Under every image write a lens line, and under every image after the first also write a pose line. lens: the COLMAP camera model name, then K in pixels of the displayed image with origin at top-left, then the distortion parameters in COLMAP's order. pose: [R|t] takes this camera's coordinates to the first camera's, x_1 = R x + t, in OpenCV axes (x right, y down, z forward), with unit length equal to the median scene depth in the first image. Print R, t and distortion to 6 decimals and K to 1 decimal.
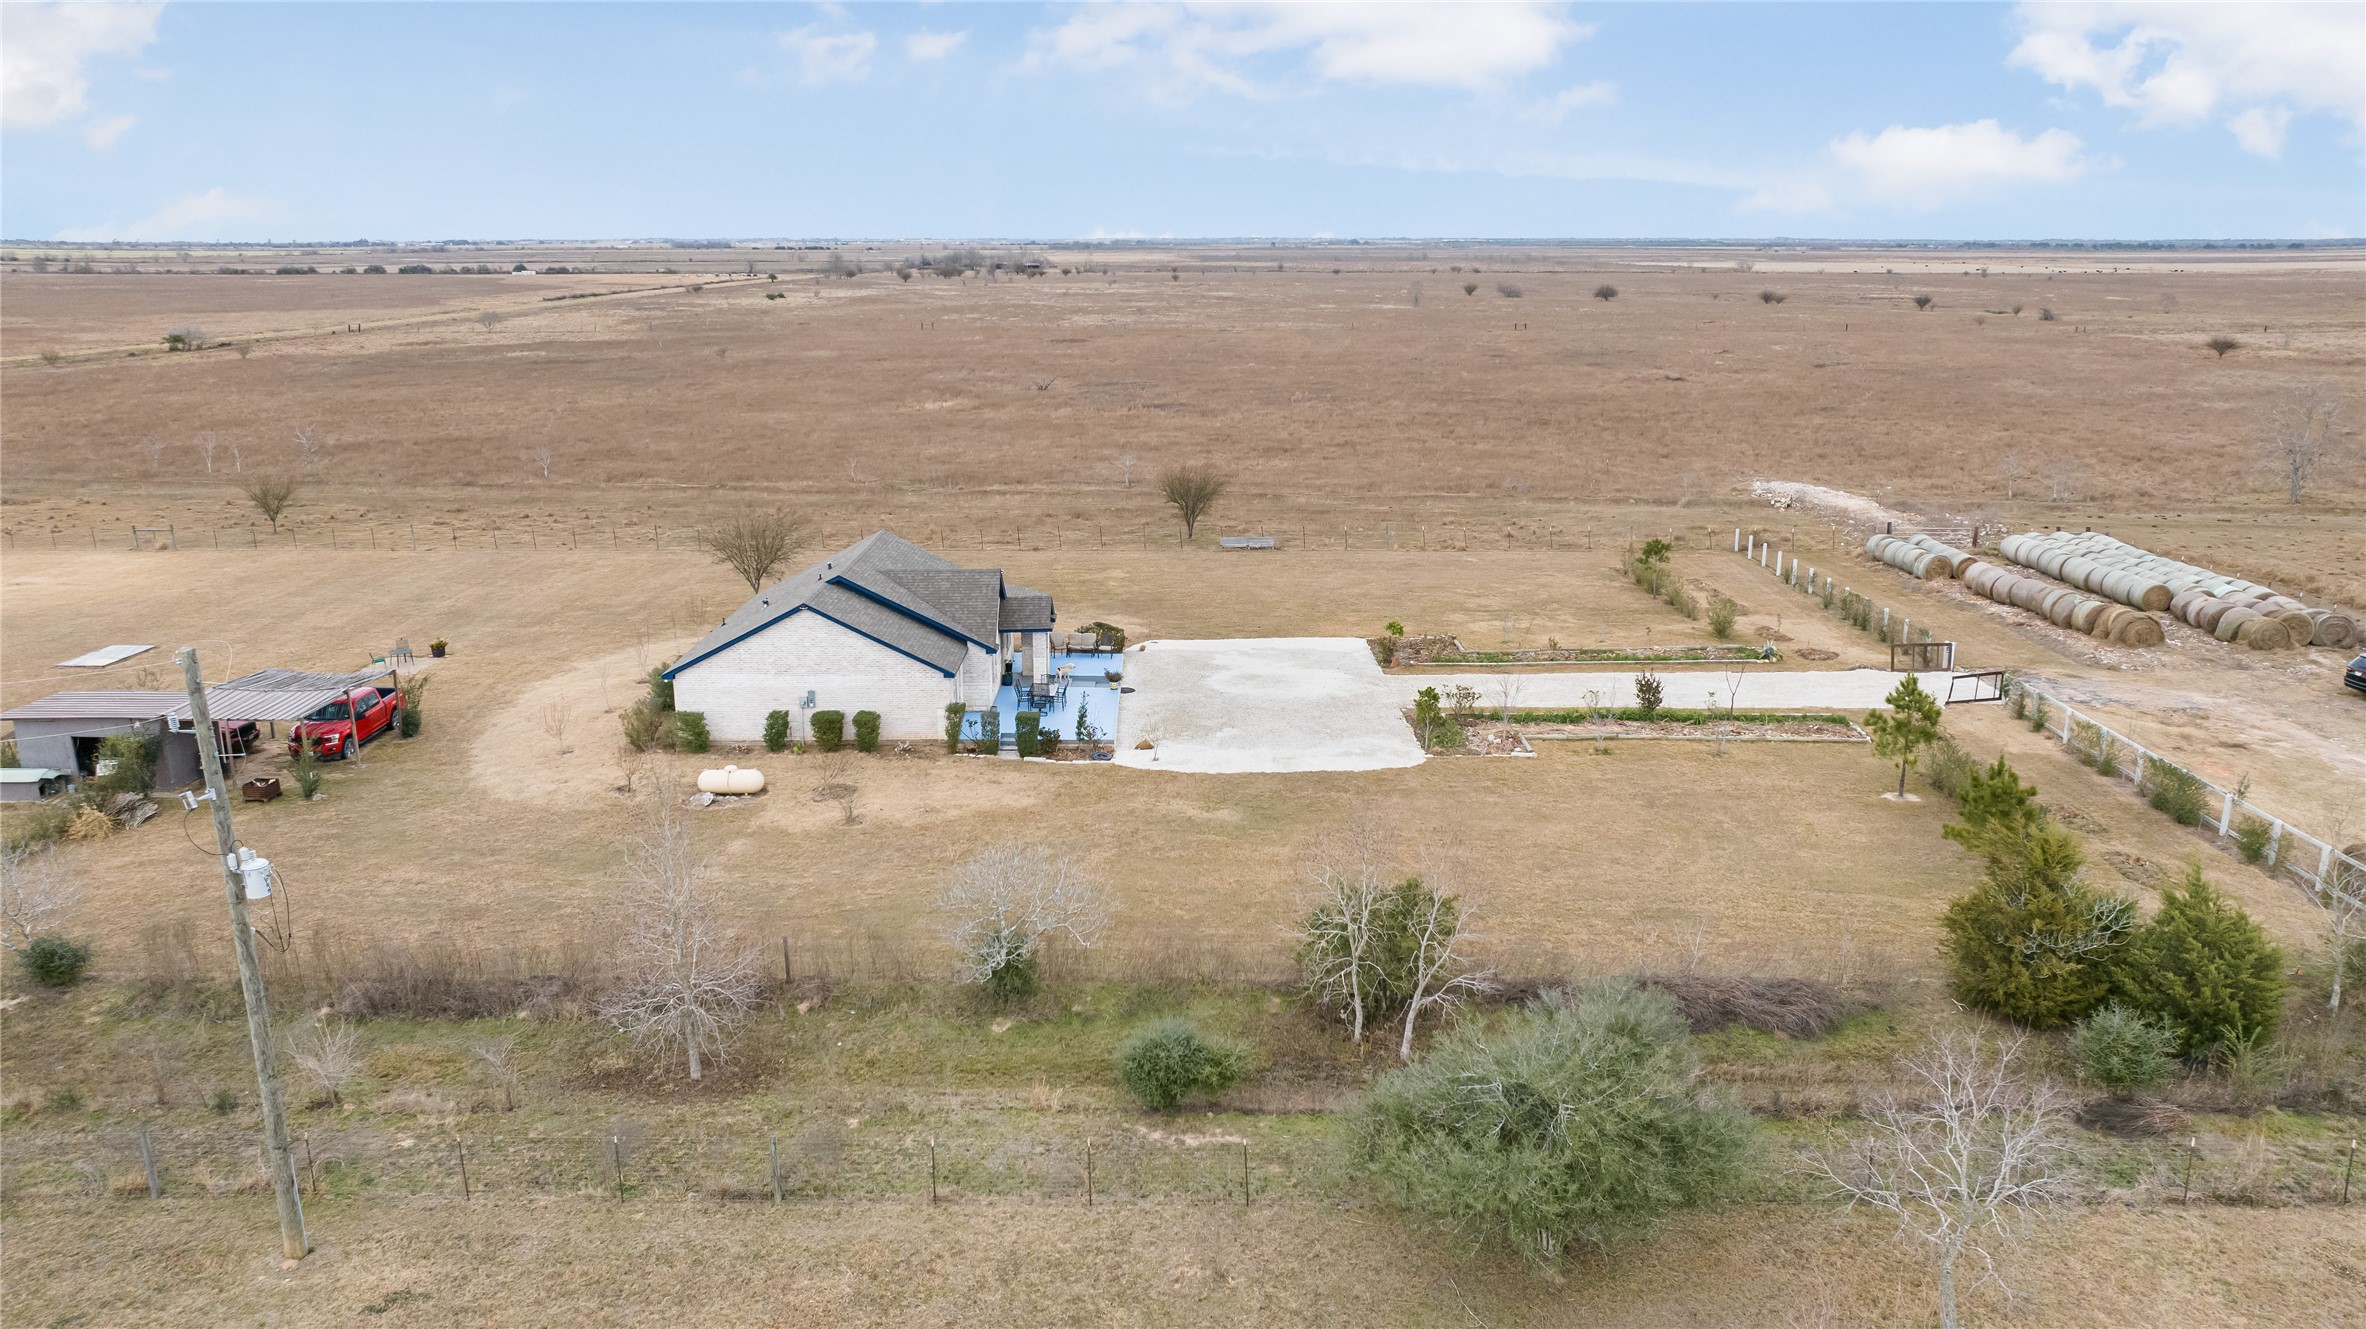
lens RADIAL K [[1657.9, 0, 1193.0], [0, 1657.9, 648.3], [0, 0, 1]] dist [-0.023223, 0.010243]
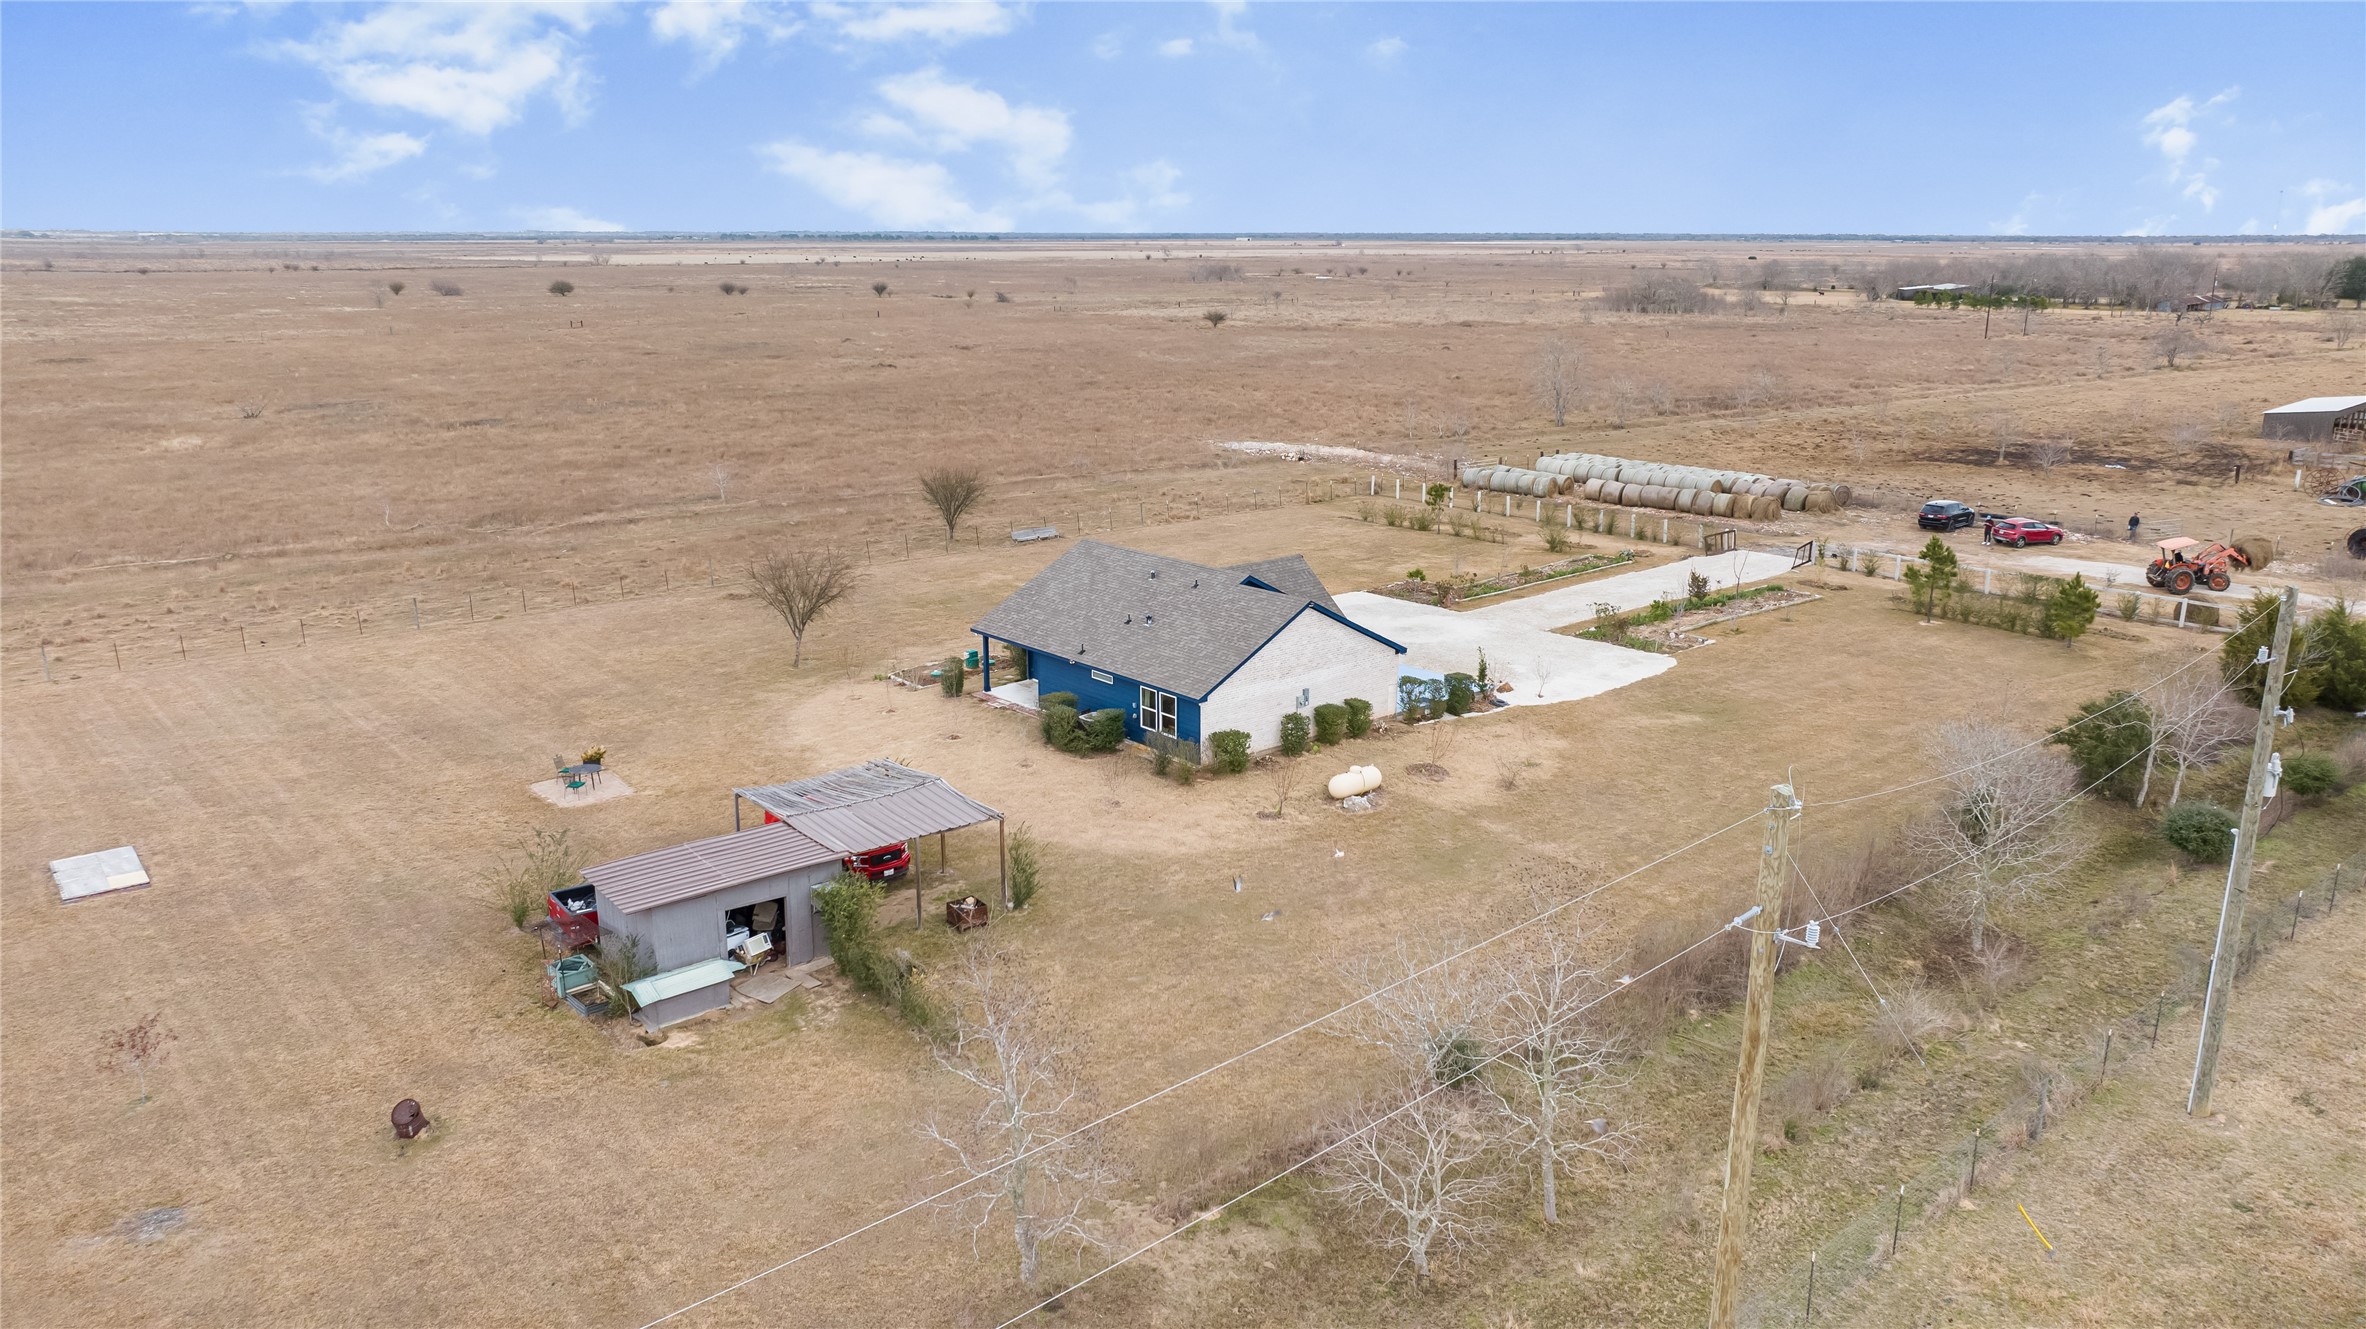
lens RADIAL K [[1657.9, 0, 1193.0], [0, 1657.9, 648.3], [0, 0, 1]] dist [-0.023223, 0.010243]
pose [[0.762120, -0.154842, 0.628648, -0.519300], [0.152311, 0.986608, 0.058362, -0.038036], [-0.629266, 0.051271, 0.775497, 0.157949]]
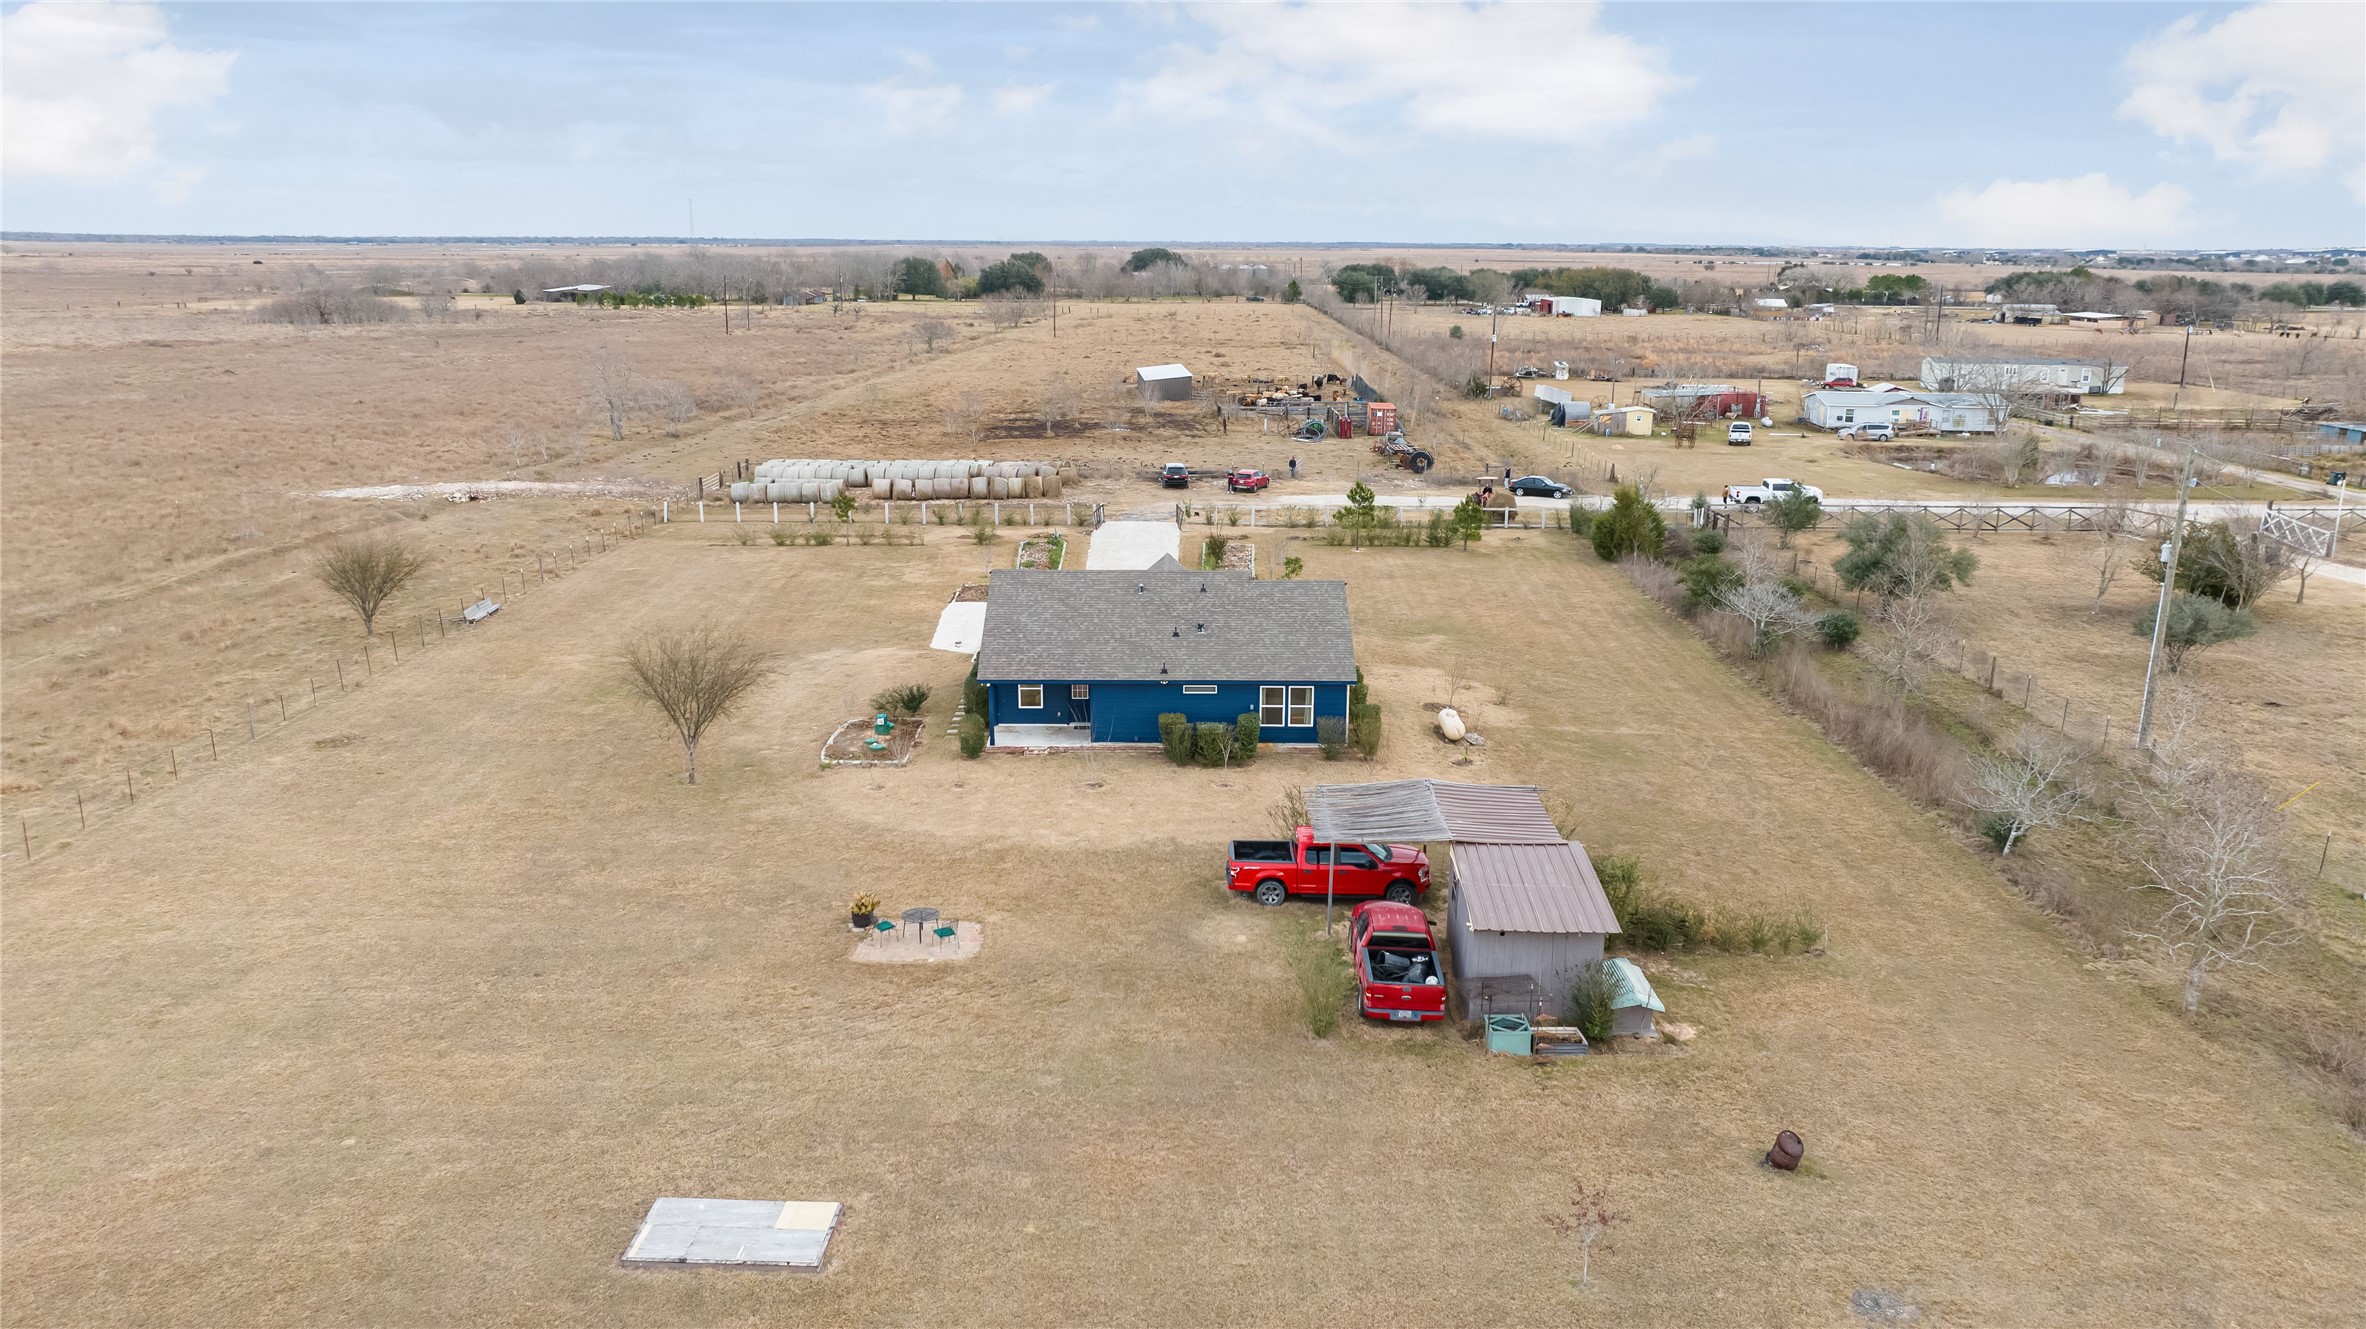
lens RADIAL K [[1657.9, 0, 1193.0], [0, 1657.9, 648.3], [0, 0, 1]] dist [-0.023223, 0.010243]
pose [[-0.007415, -0.237045, 0.971470, -0.746518], [0.231372, 0.944728, 0.232285, -0.149955], [-0.972837, 0.226493, 0.047840, 0.603219]]
